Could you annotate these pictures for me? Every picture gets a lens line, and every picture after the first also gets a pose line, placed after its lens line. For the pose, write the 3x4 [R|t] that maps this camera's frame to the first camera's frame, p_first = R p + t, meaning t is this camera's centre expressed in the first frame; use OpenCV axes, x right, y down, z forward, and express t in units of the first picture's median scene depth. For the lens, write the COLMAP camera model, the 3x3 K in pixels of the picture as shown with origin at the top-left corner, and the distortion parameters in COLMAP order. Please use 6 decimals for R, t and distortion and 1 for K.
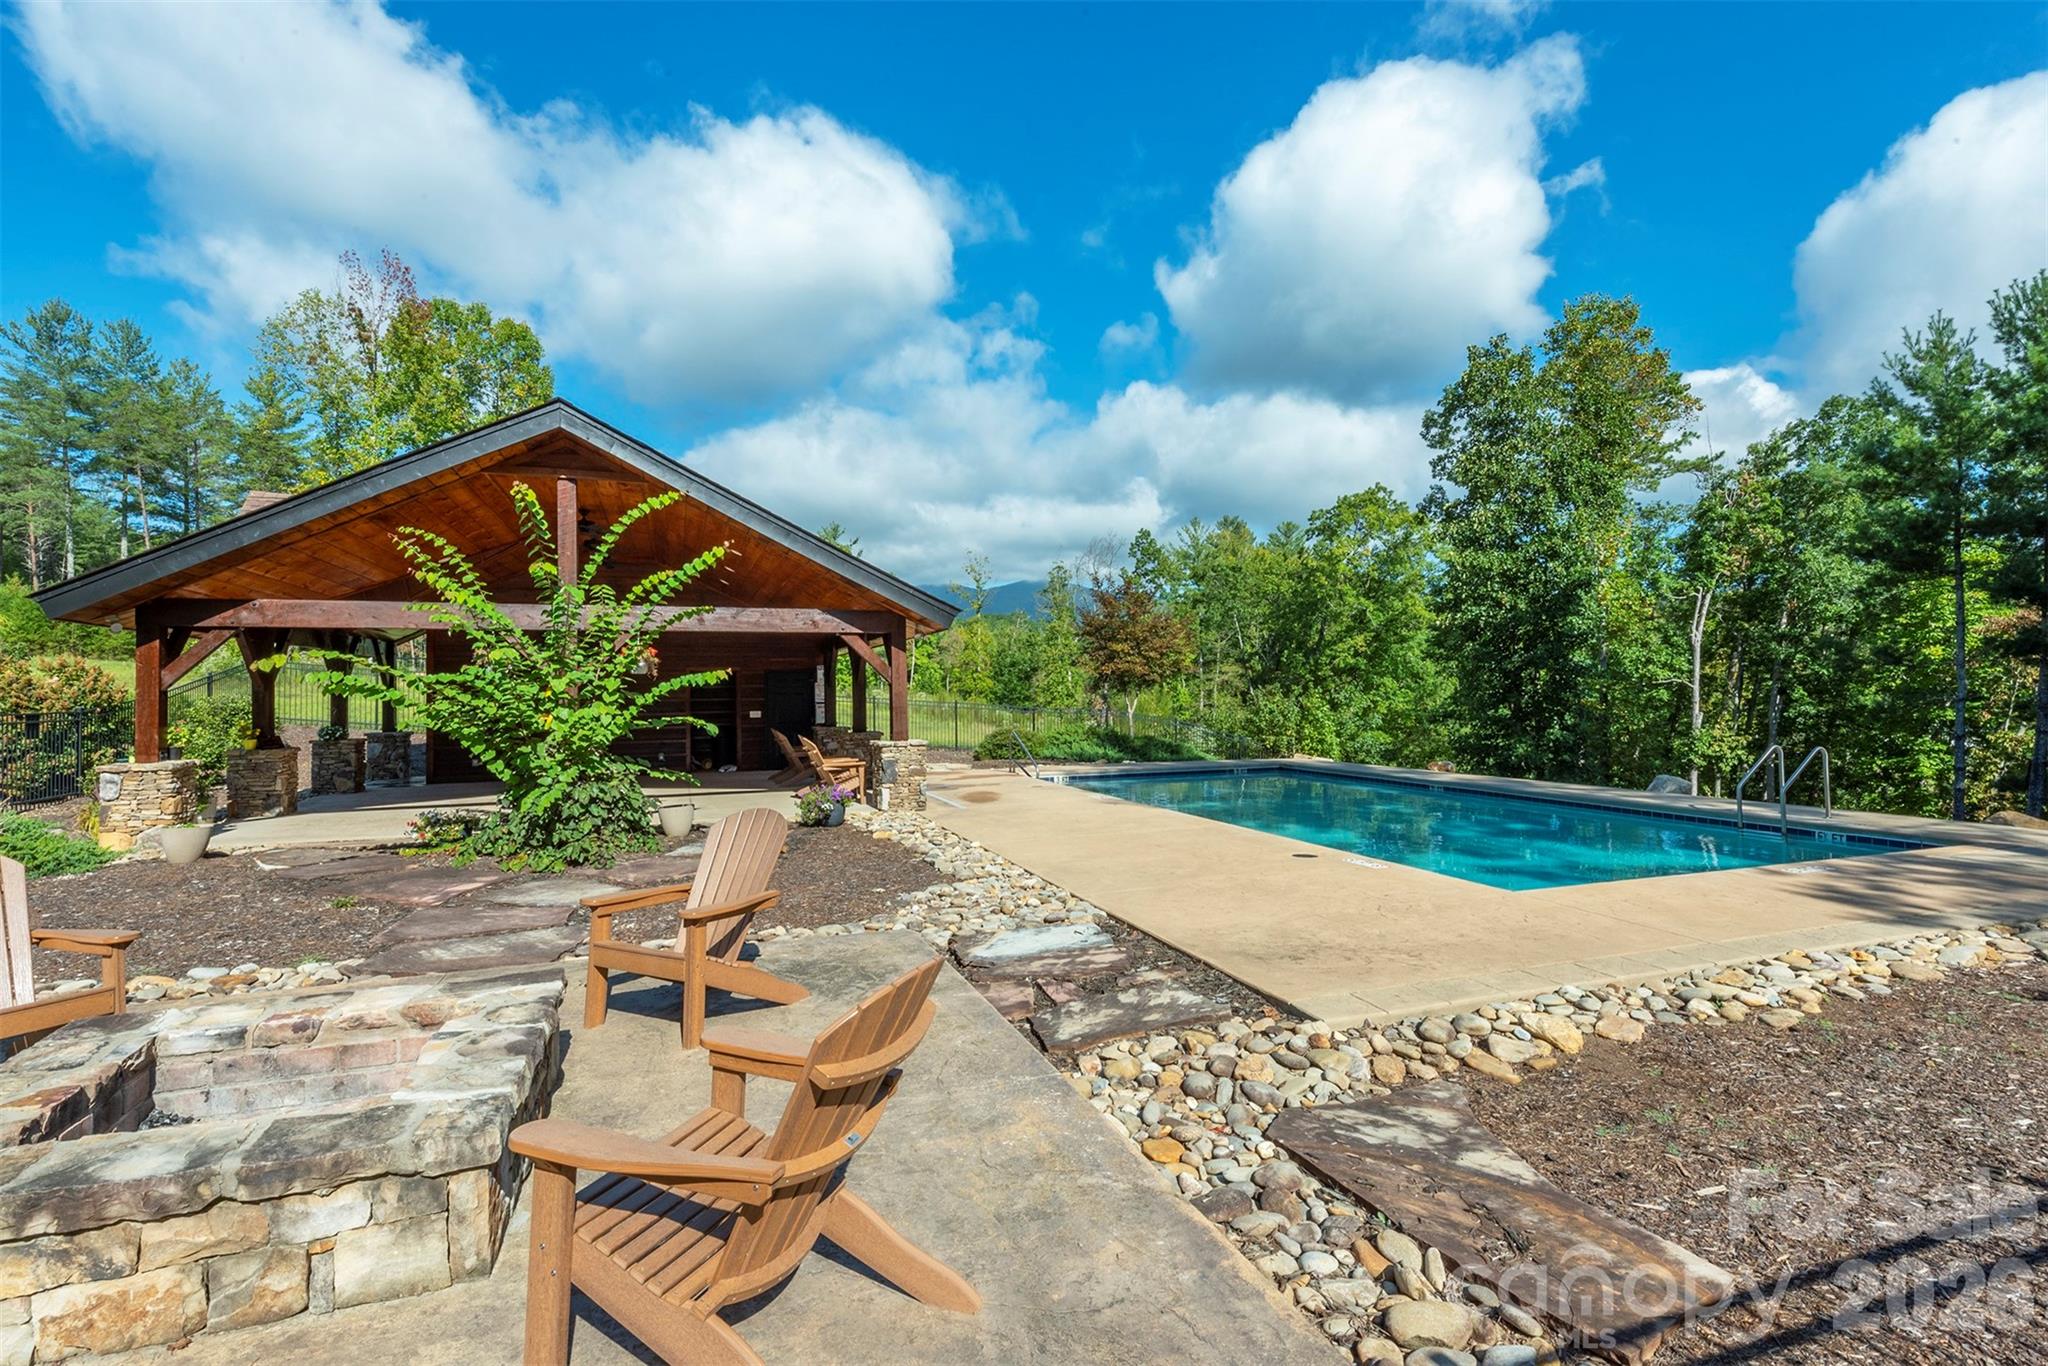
lens RADIAL K [[1025.6, 0, 1007.2], [0, 1025.6, 670.1], [0, 0, 1]] dist [0.017234, -0.009137]
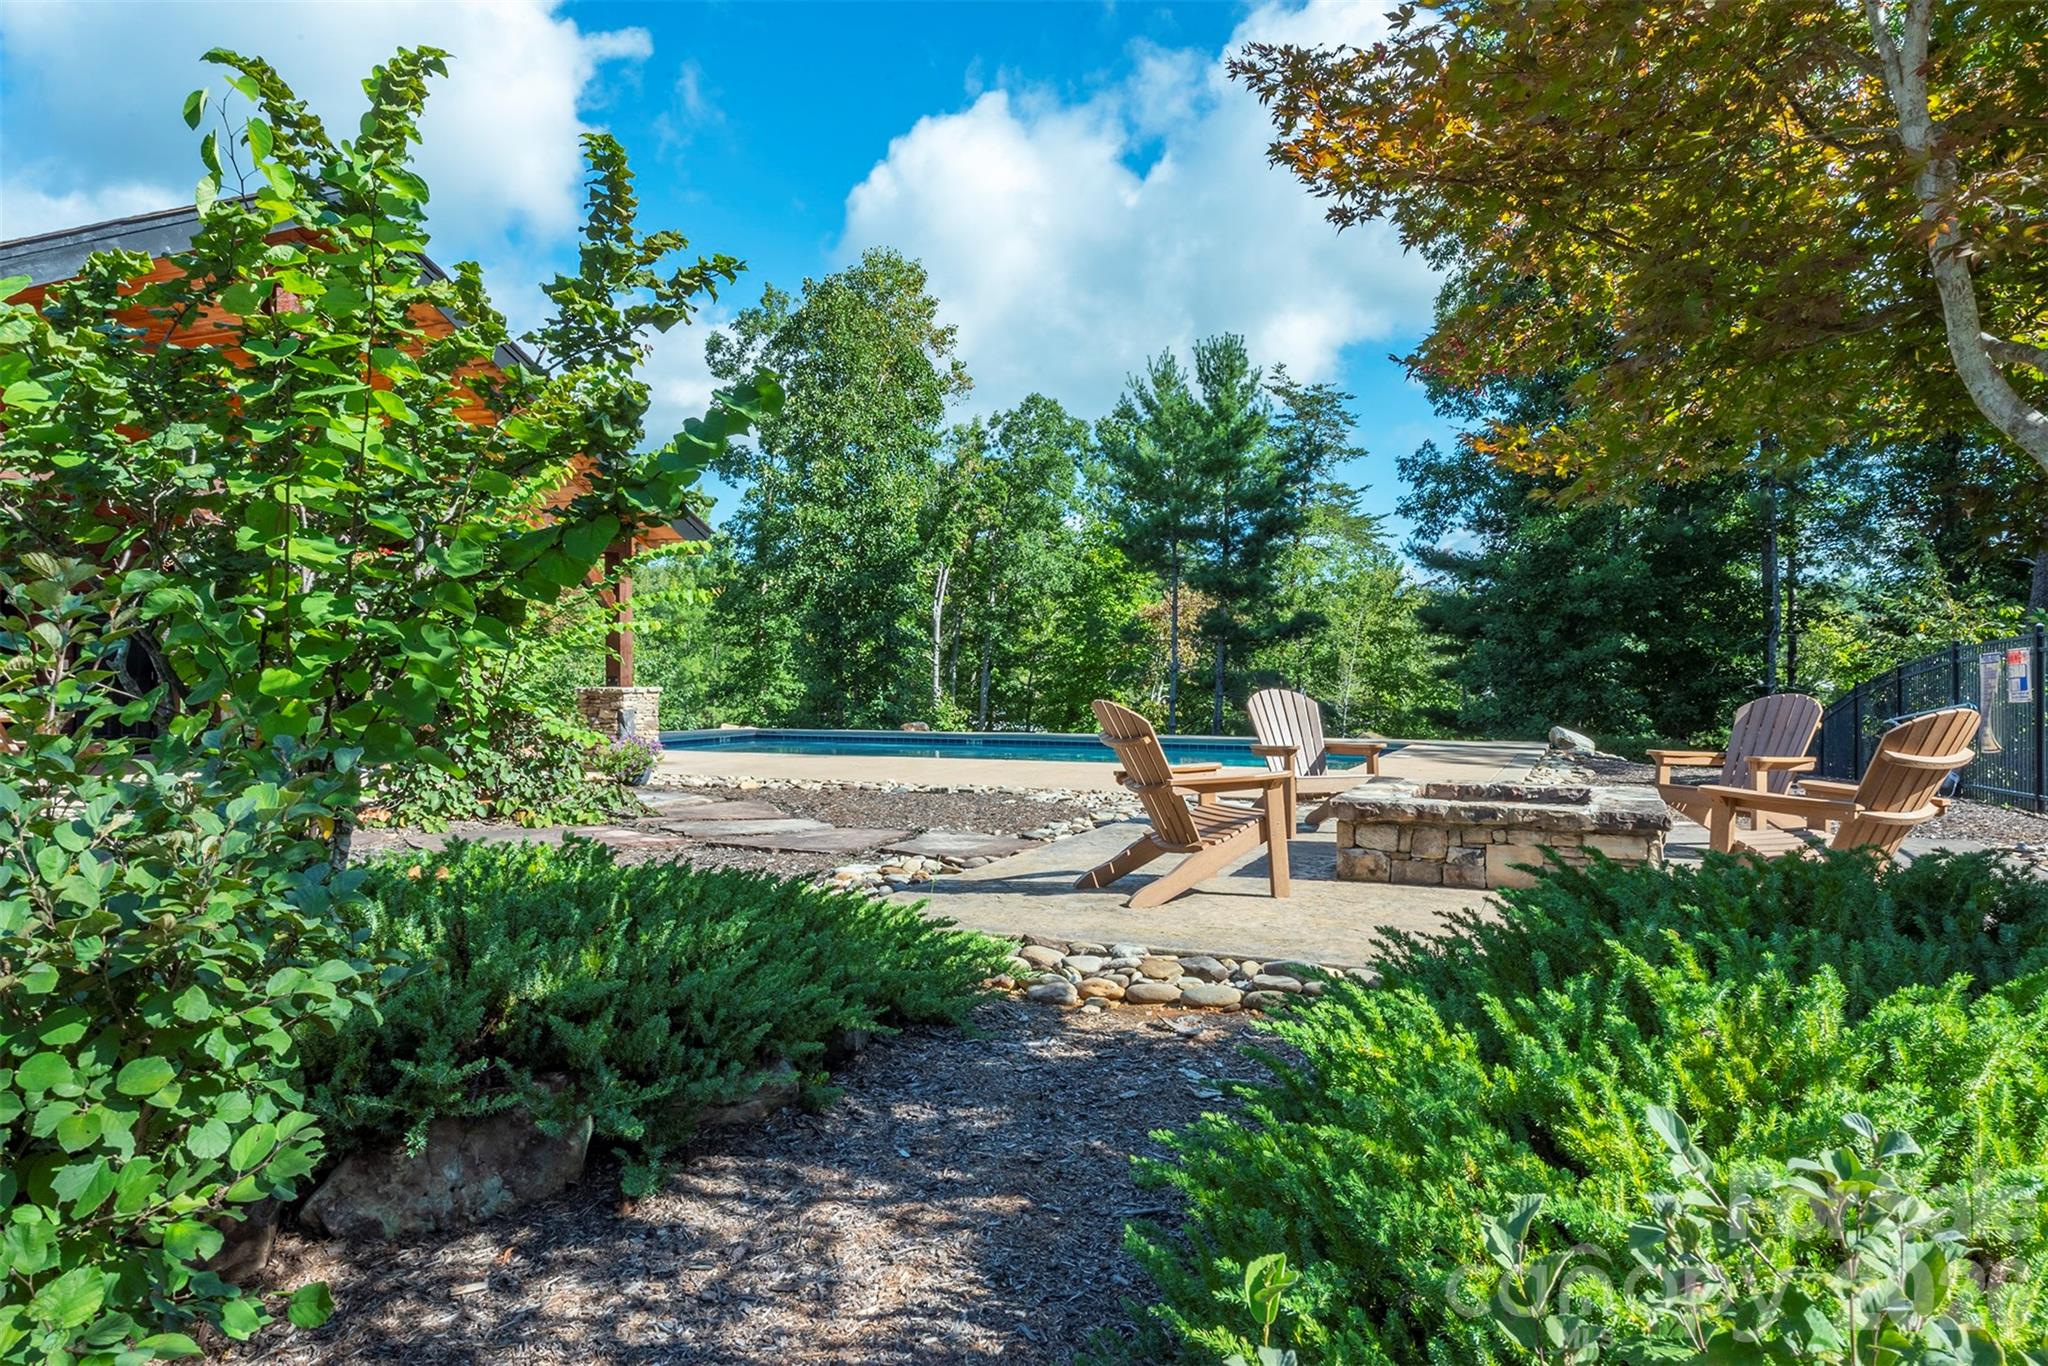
lens RADIAL K [[1409.1, 0, 1083.6], [0, 1409.1, 681.3], [0, 0, 1]] dist [0.033489, -0.022394]
pose [[0.644537, 0.004932, 0.764557, -0.889913], [-0.021739, 0.999693, 0.011878, 0.050928], [-0.764264, -0.024277, 0.644447, 0.013412]]
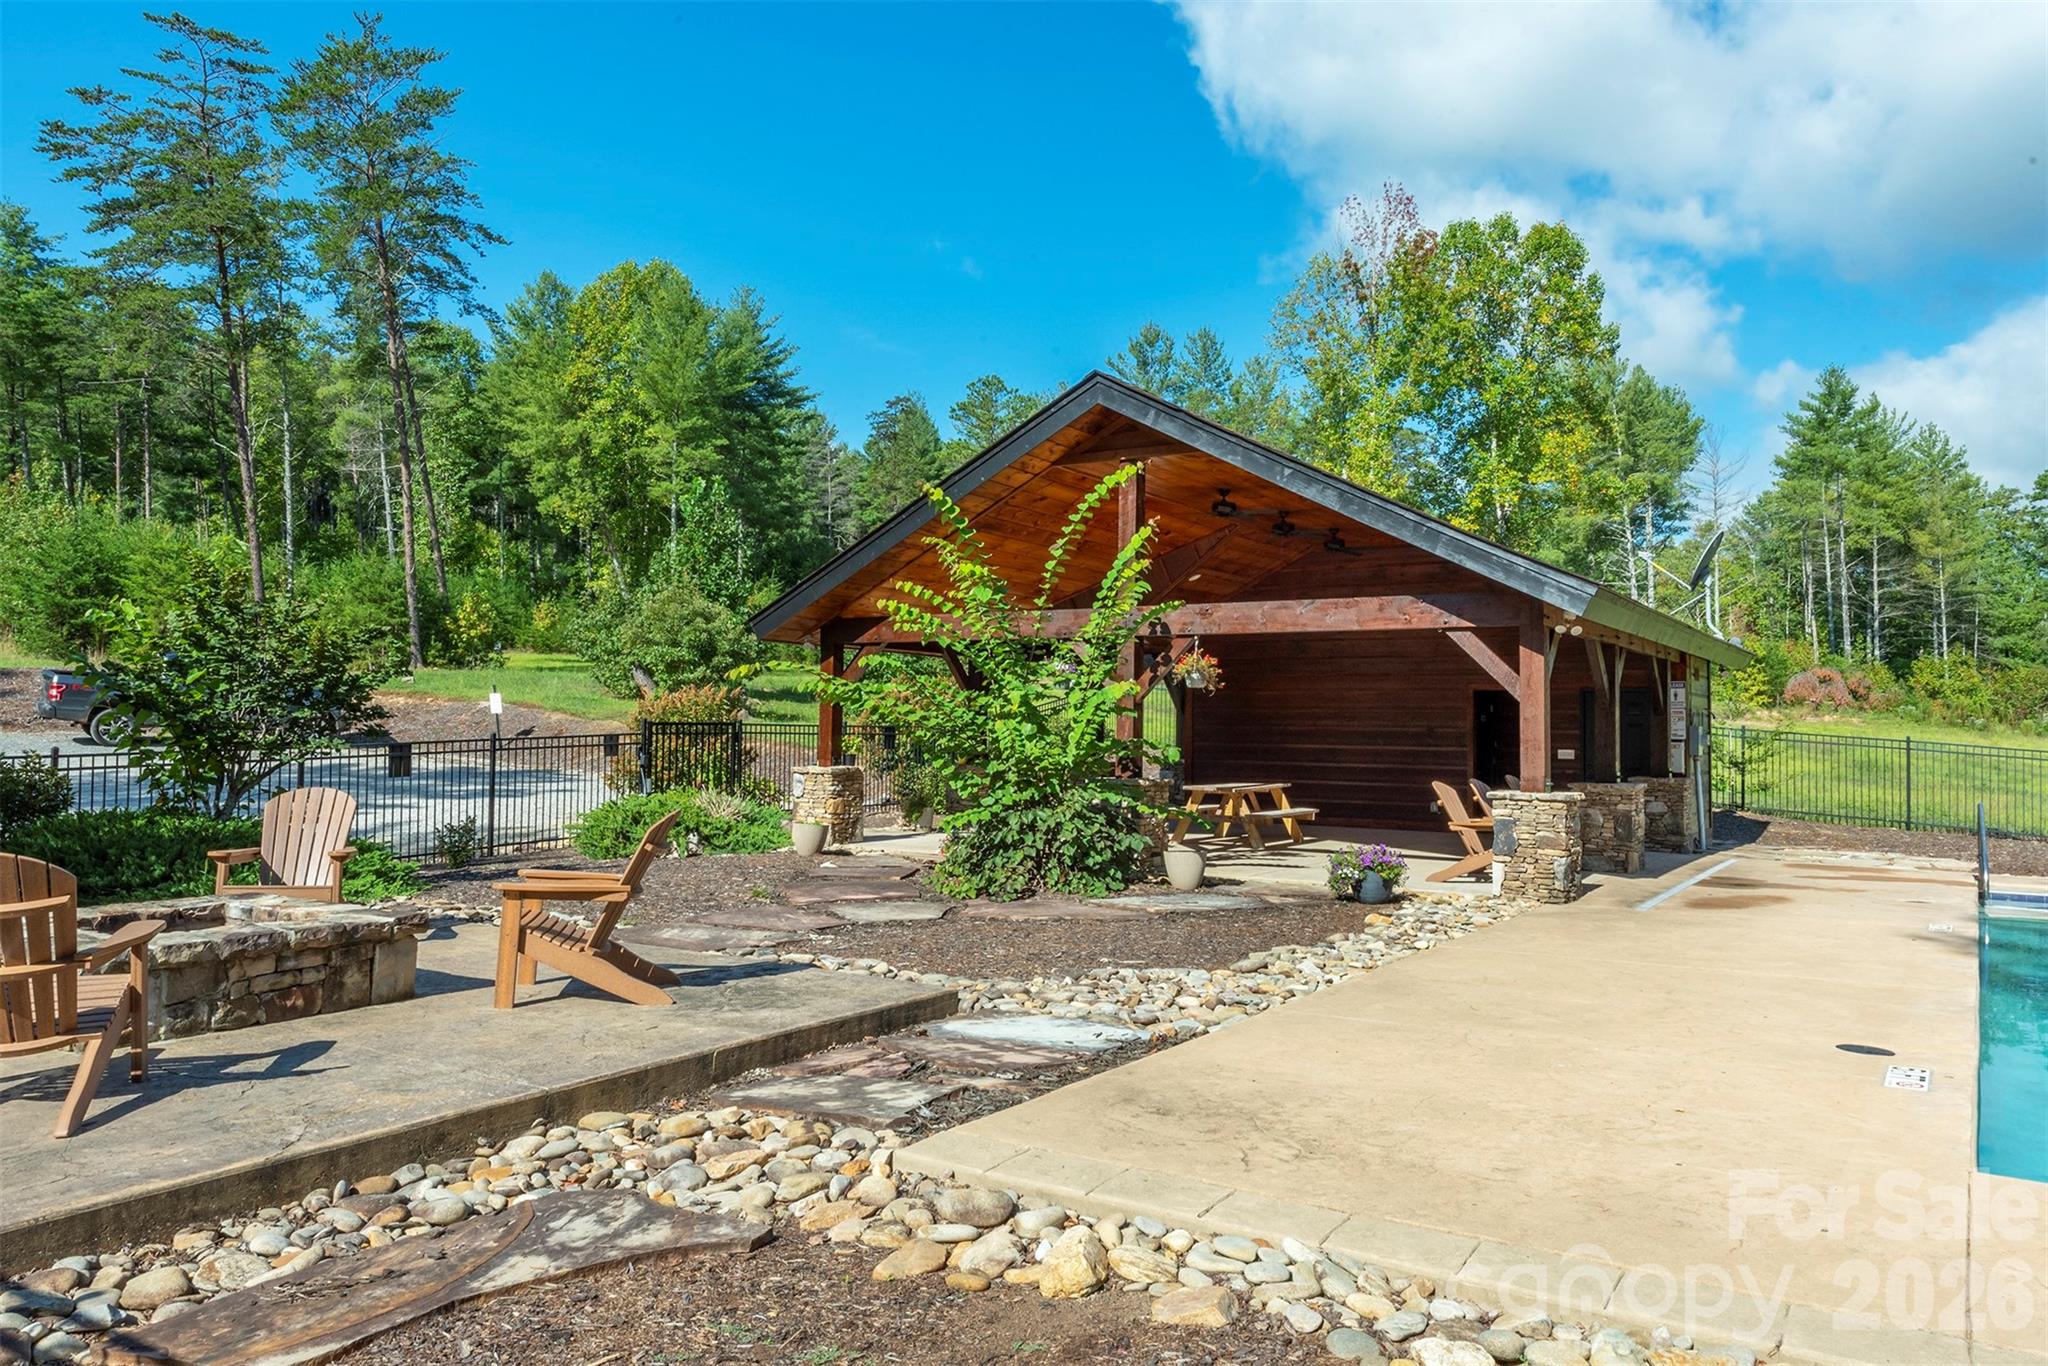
lens RADIAL K [[1469.4, 0, 979.2], [0, 1469.4, 660.8], [0, 0, 1]] dist [0.026151, -0.024650]
pose [[0.574531, -0.016861, -0.818309, 0.599714], [-0.006045, 0.999673, -0.024842, 0.015093], [0.818460, 0.019219, 0.574241, 0.235904]]
